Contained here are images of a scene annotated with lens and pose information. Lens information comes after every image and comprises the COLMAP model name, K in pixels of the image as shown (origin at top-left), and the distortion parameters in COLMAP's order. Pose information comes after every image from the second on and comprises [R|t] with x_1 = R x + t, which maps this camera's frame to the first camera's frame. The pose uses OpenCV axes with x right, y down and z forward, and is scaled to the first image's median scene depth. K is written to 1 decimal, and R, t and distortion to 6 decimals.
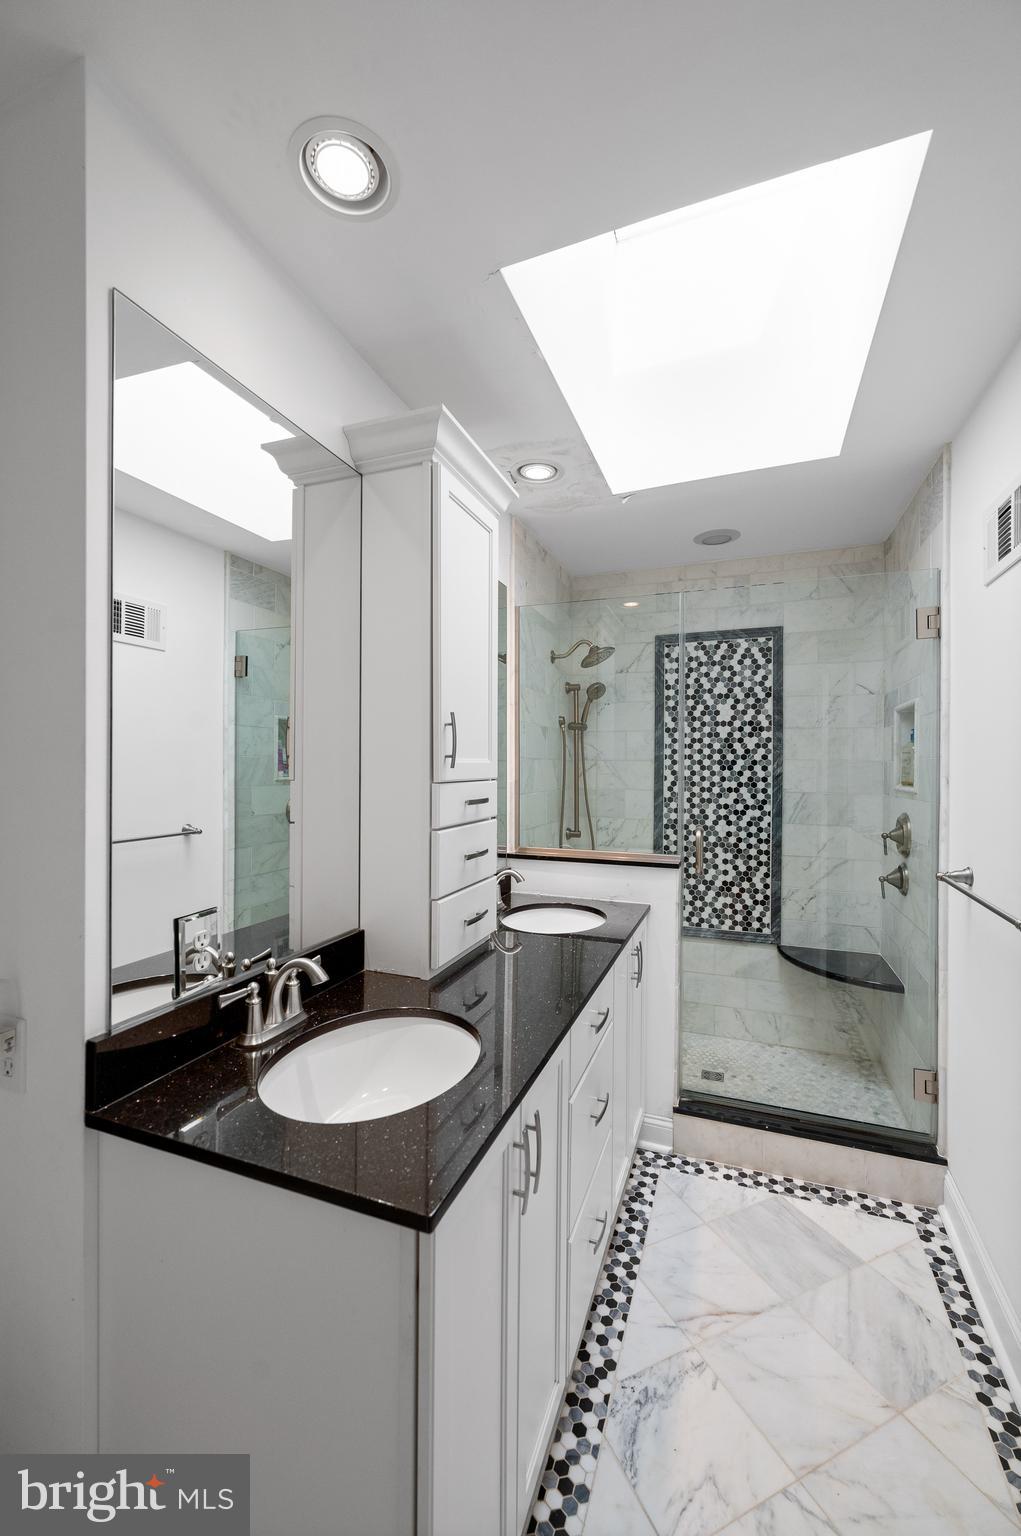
lens RADIAL K [[618.4, 0, 511.3], [0, 618.4, 766.6], [0, 0, 1]] dist [-0.001113, -0.000111]
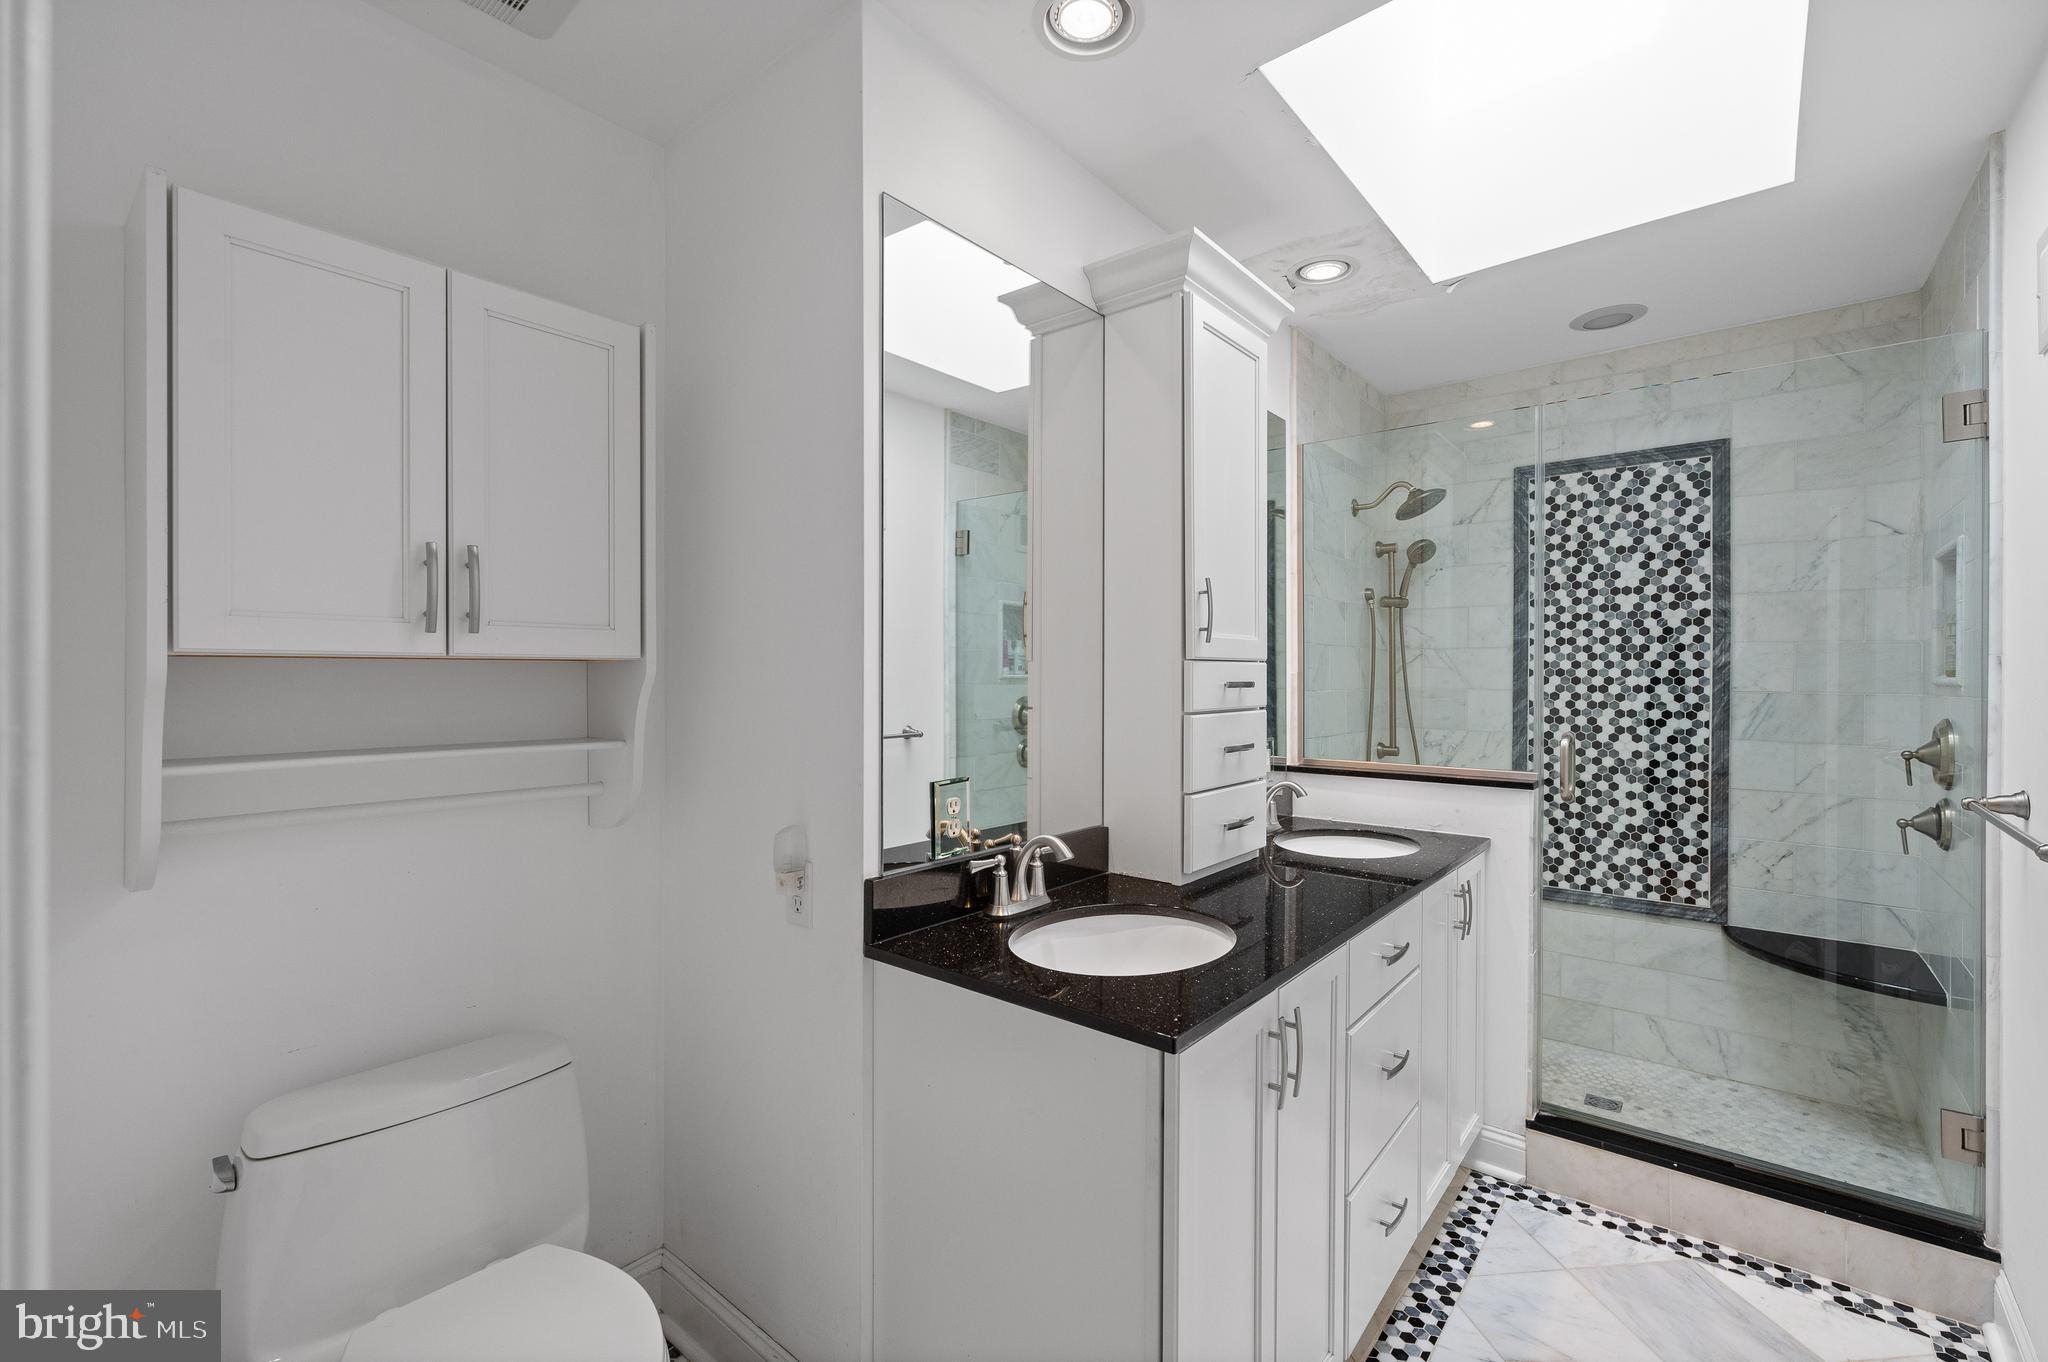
lens RADIAL K [[860.2, 0, 1023.1], [0, 860.2, 676.1], [0, 0, 1]] dist [-0.002383, 0.000561]
pose [[0.947224, -0.002434, -0.320563, 0.029692], [0.002938, 0.999995, 0.001091, 0.030570], [0.320559, -0.001975, 0.947227, -0.144567]]
